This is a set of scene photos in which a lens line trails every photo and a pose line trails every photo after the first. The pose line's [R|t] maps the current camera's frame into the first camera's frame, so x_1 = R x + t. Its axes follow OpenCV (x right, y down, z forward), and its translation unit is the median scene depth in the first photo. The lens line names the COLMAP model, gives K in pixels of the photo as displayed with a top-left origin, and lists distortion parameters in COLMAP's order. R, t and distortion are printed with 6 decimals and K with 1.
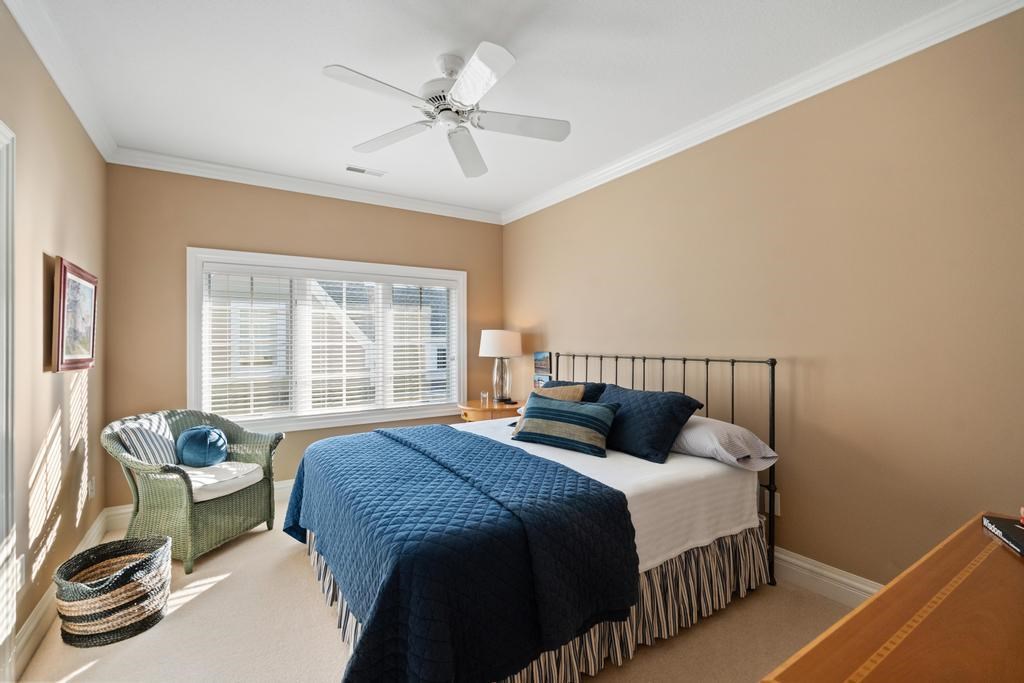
lens RADIAL K [[451.1, 0, 512.0], [0, 451.1, 341.5], [0, 0, 1]] dist [0.000675, 0.000119]
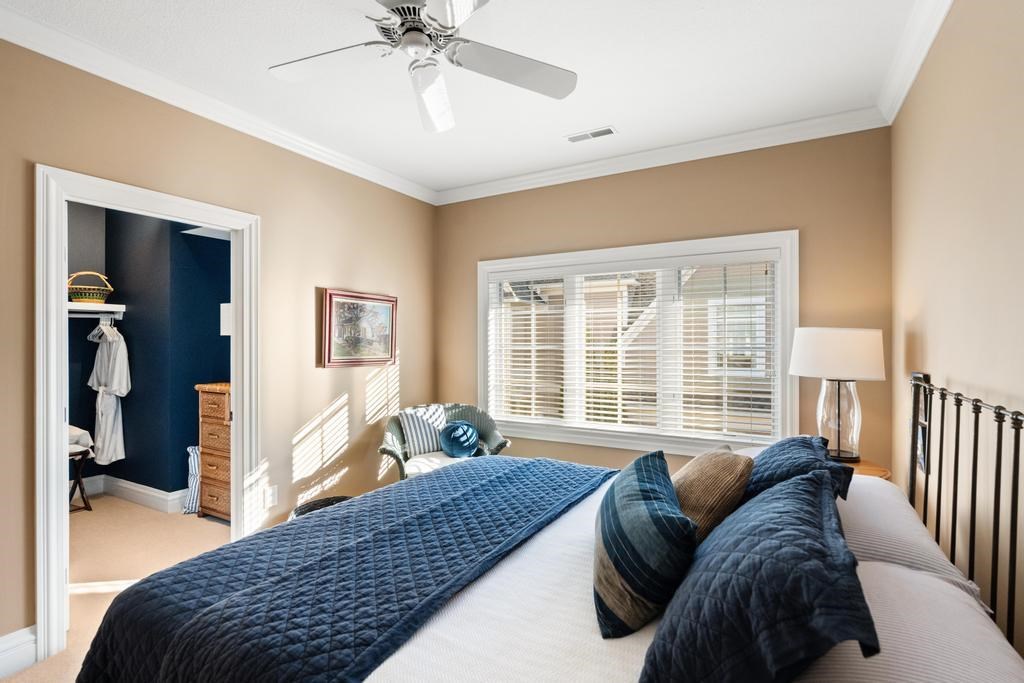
lens RADIAL K [[490.1, 0, 512.0], [0, 490.1, 341.5], [0, 0, 1]] dist [-0.000067, 0.000008]
pose [[0.455785, 0.007100, -0.890062, 0.356027], [0.000706, 0.999965, 0.008338, -0.015938], [0.890090, -0.004428, 0.455764, 0.439564]]
